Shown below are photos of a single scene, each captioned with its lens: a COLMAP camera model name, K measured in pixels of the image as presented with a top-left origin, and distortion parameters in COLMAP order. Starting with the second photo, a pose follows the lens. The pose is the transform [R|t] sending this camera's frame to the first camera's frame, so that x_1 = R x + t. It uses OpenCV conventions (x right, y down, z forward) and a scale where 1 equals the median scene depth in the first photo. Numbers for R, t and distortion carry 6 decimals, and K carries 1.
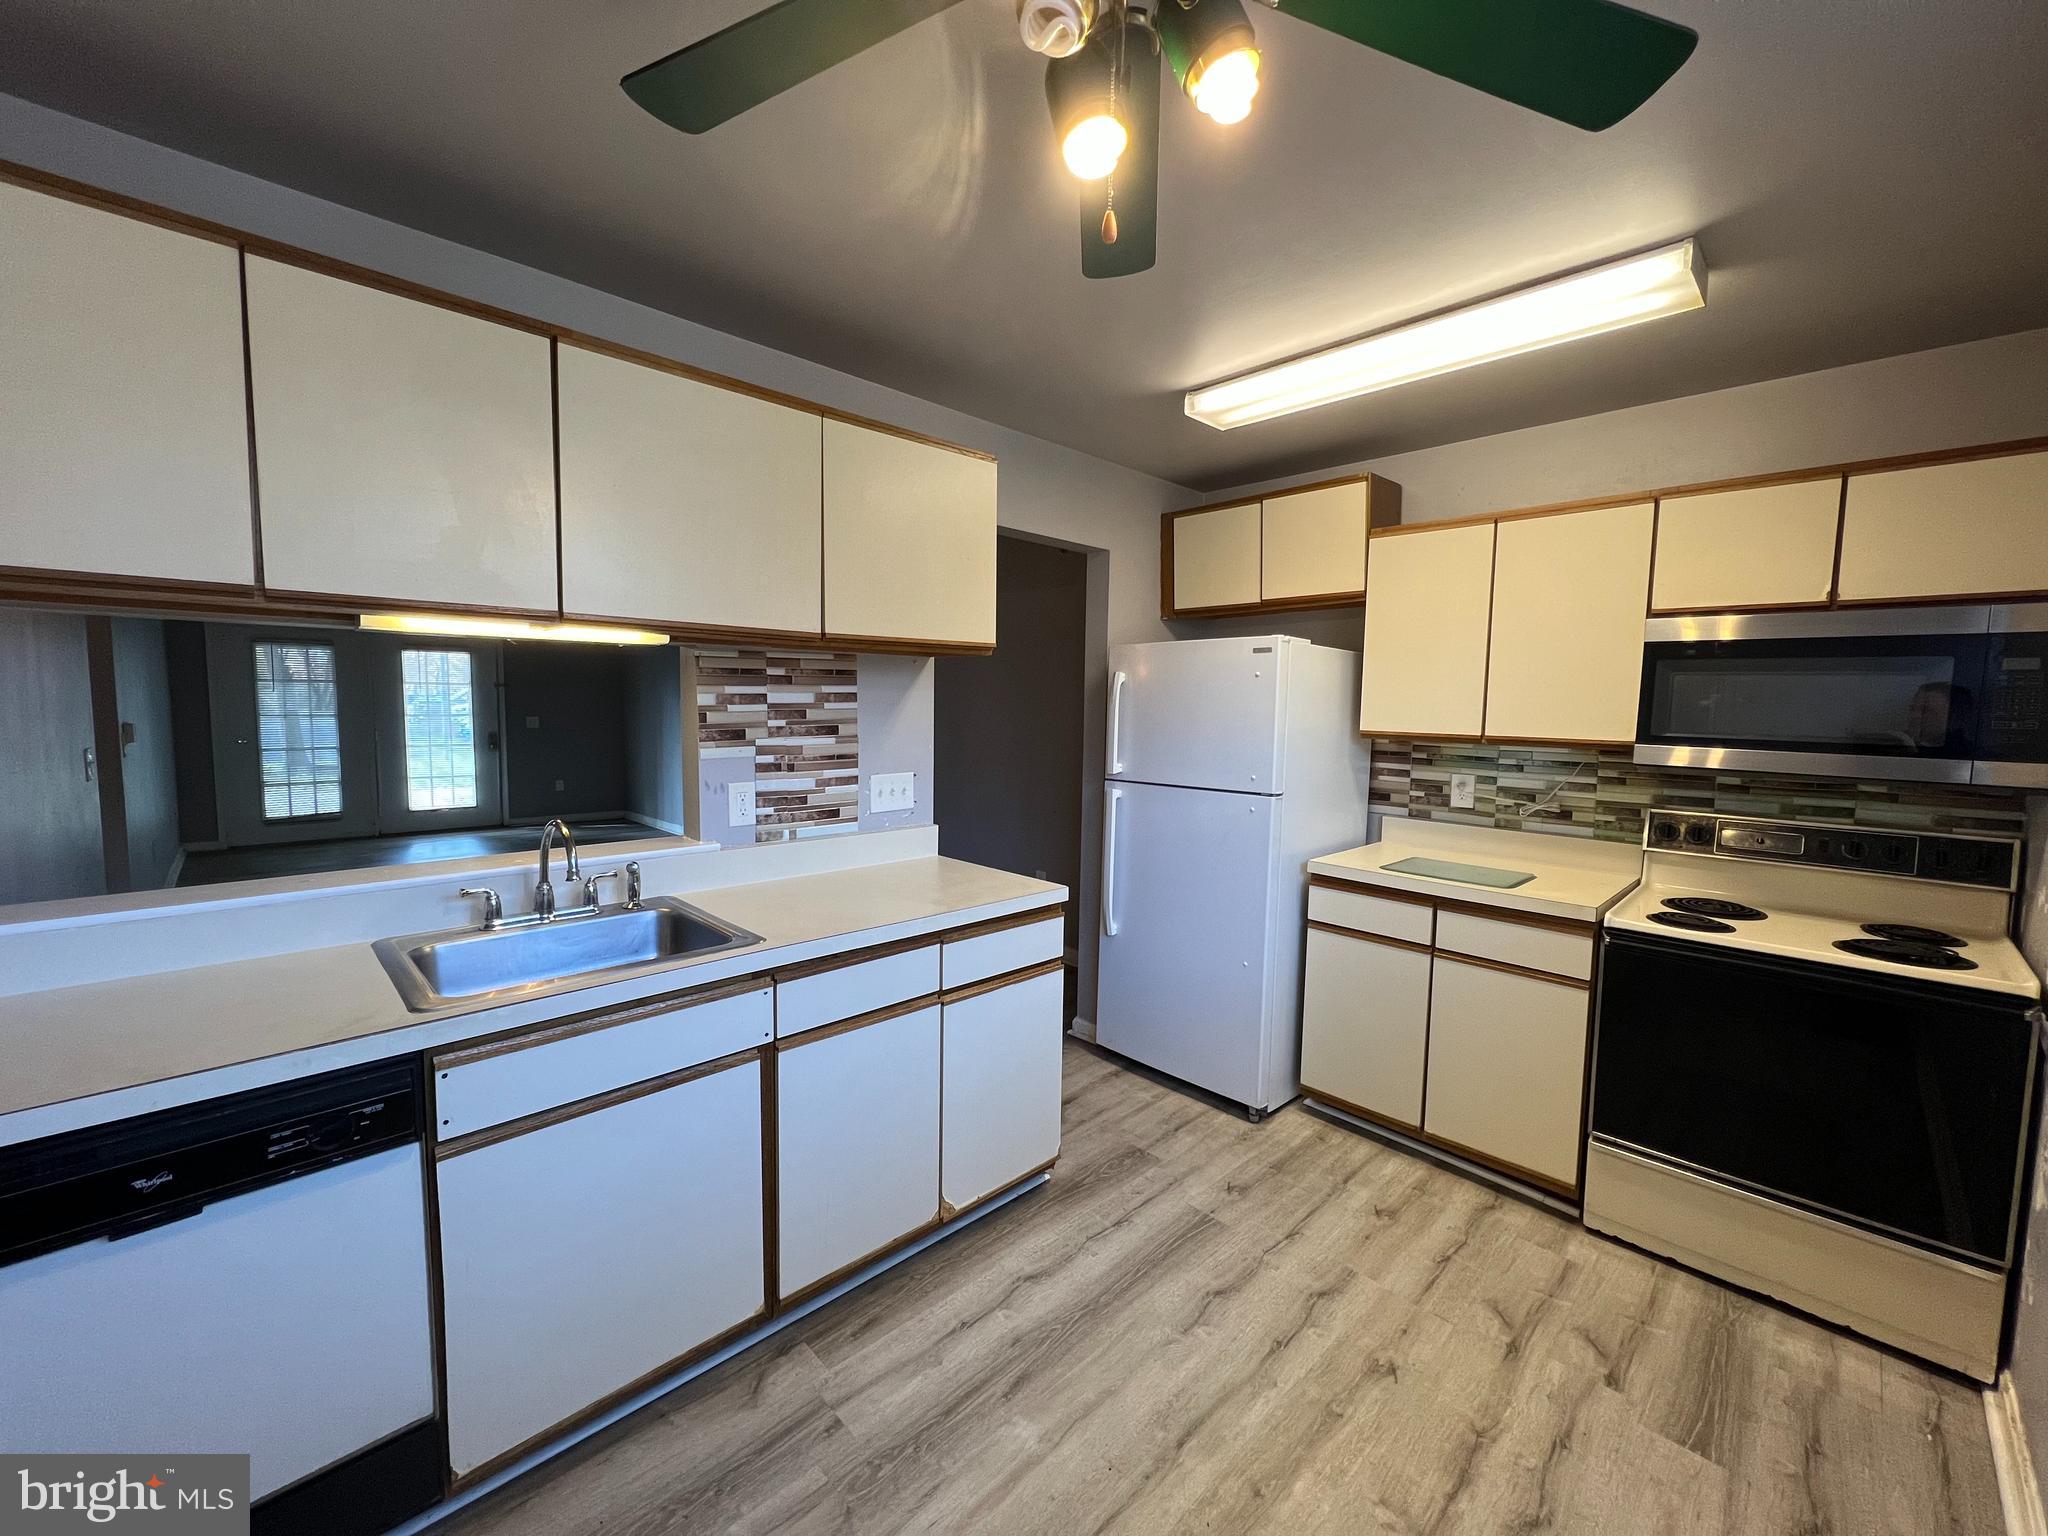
lens RADIAL K [[815.0, 0, 1017.3], [0, 815.0, 765.7], [0, 0, 1]] dist [-0.001240, 0.000367]
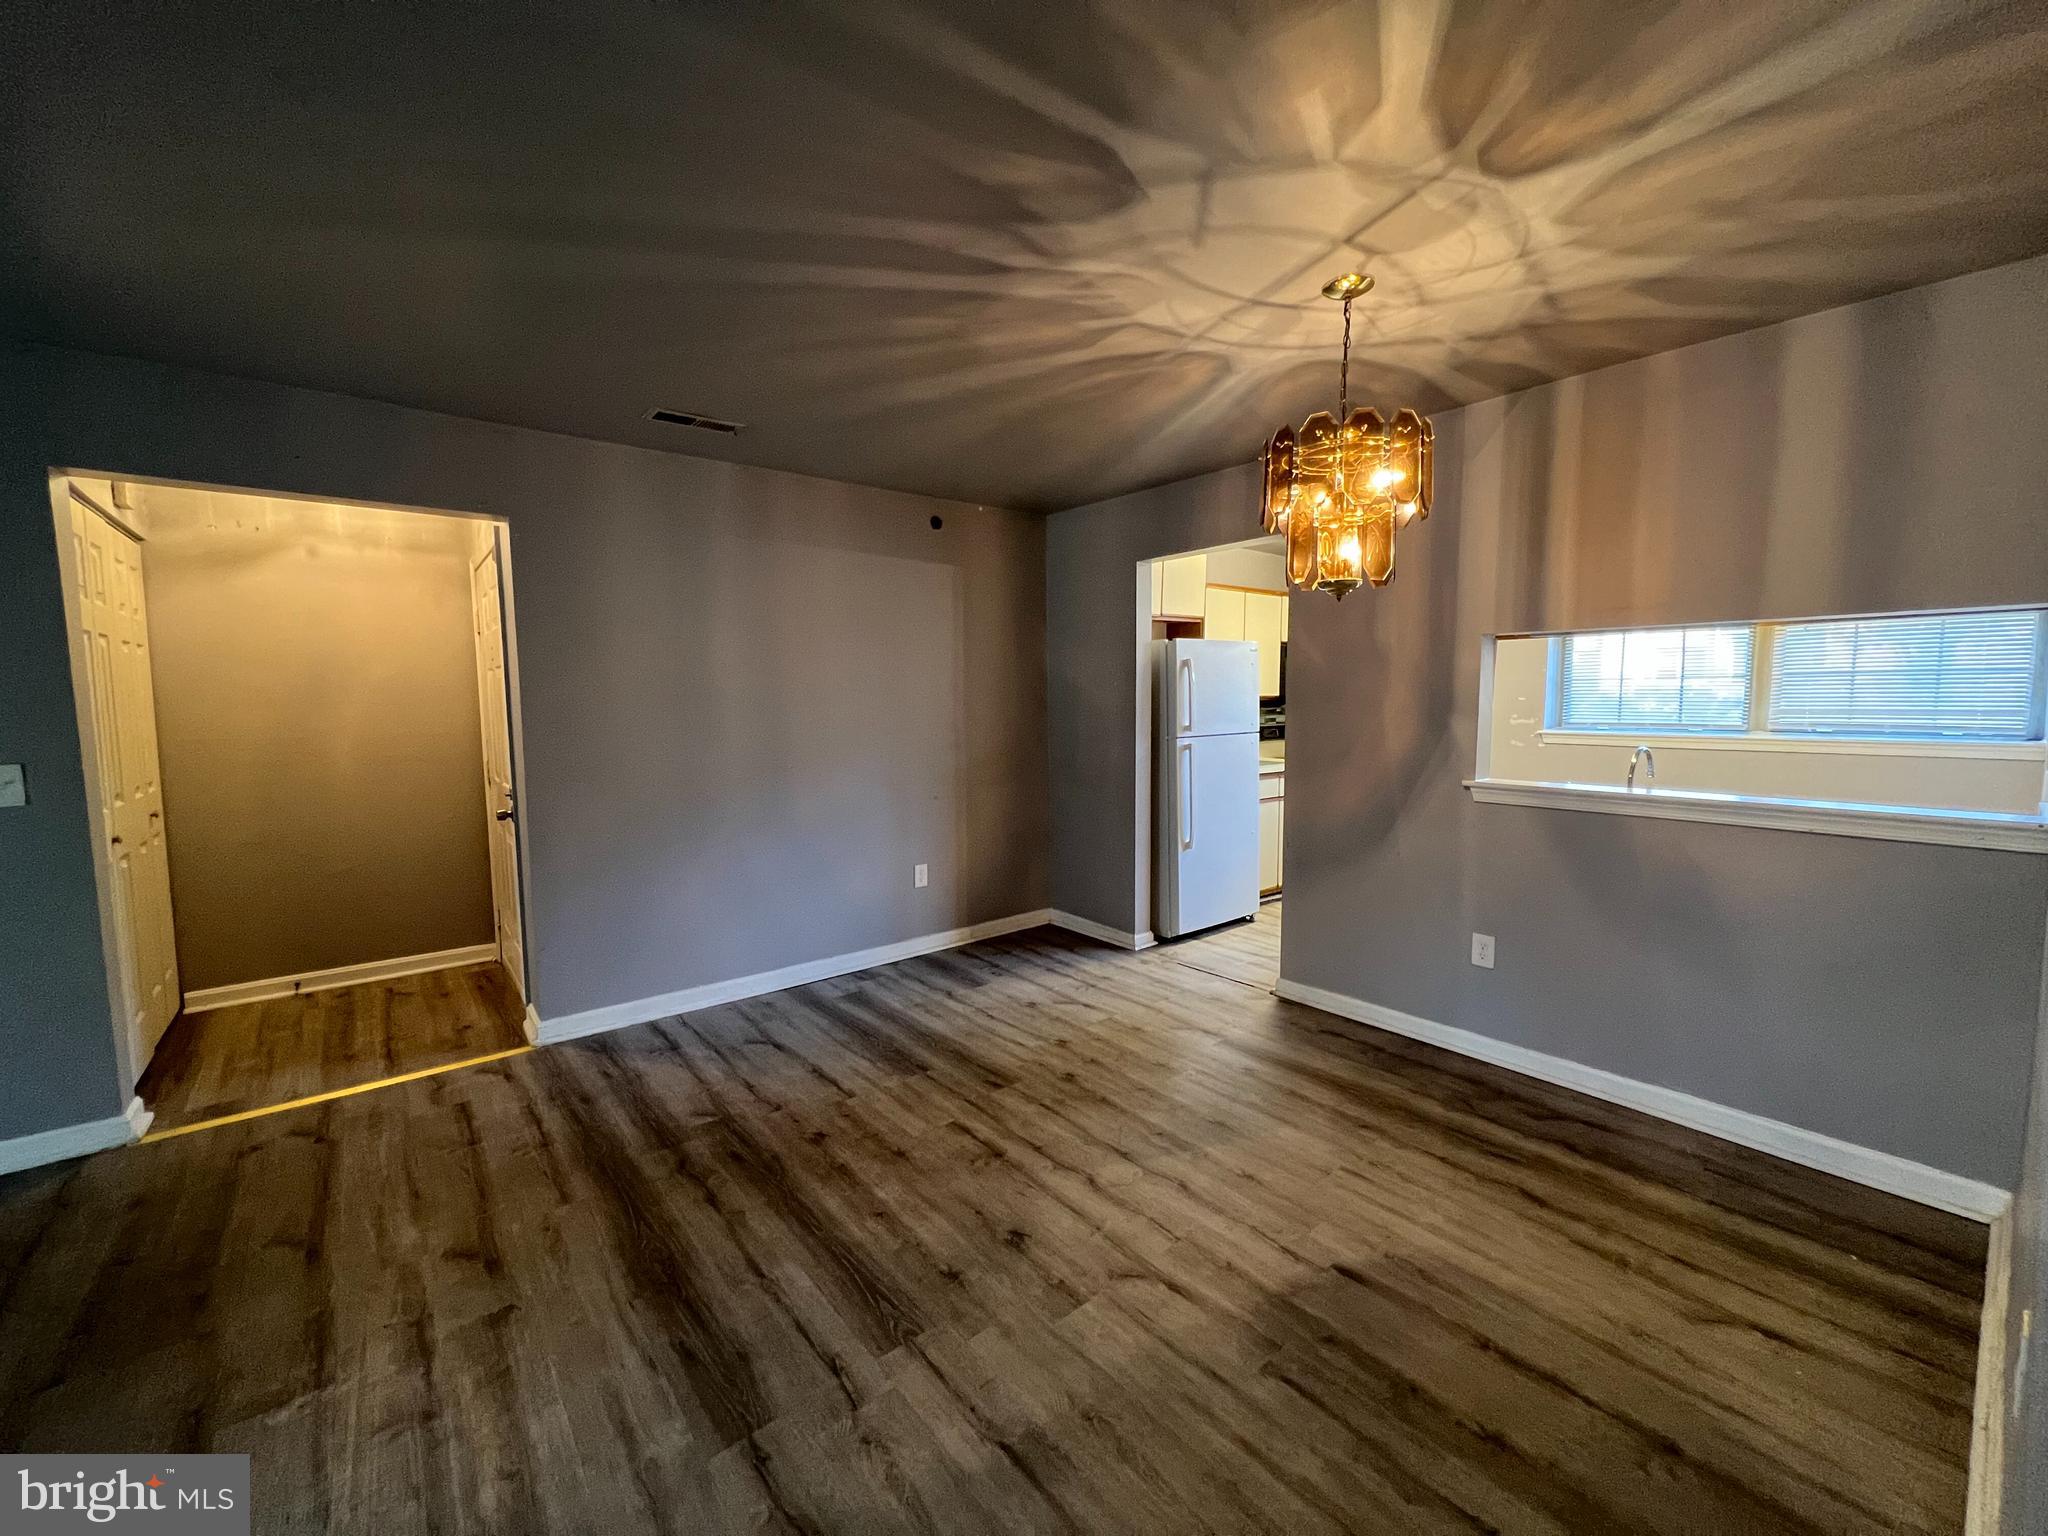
lens RADIAL K [[815.0, 0, 1012.5], [0, 815.0, 767.9], [0, 0, 1]] dist [-0.001240, 0.000367]
pose [[0.086268, -0.107313, 0.990476, -1.790122], [0.089899, 0.990965, 0.099536, -0.128499], [-0.992208, 0.080456, 0.095135, 1.639938]]
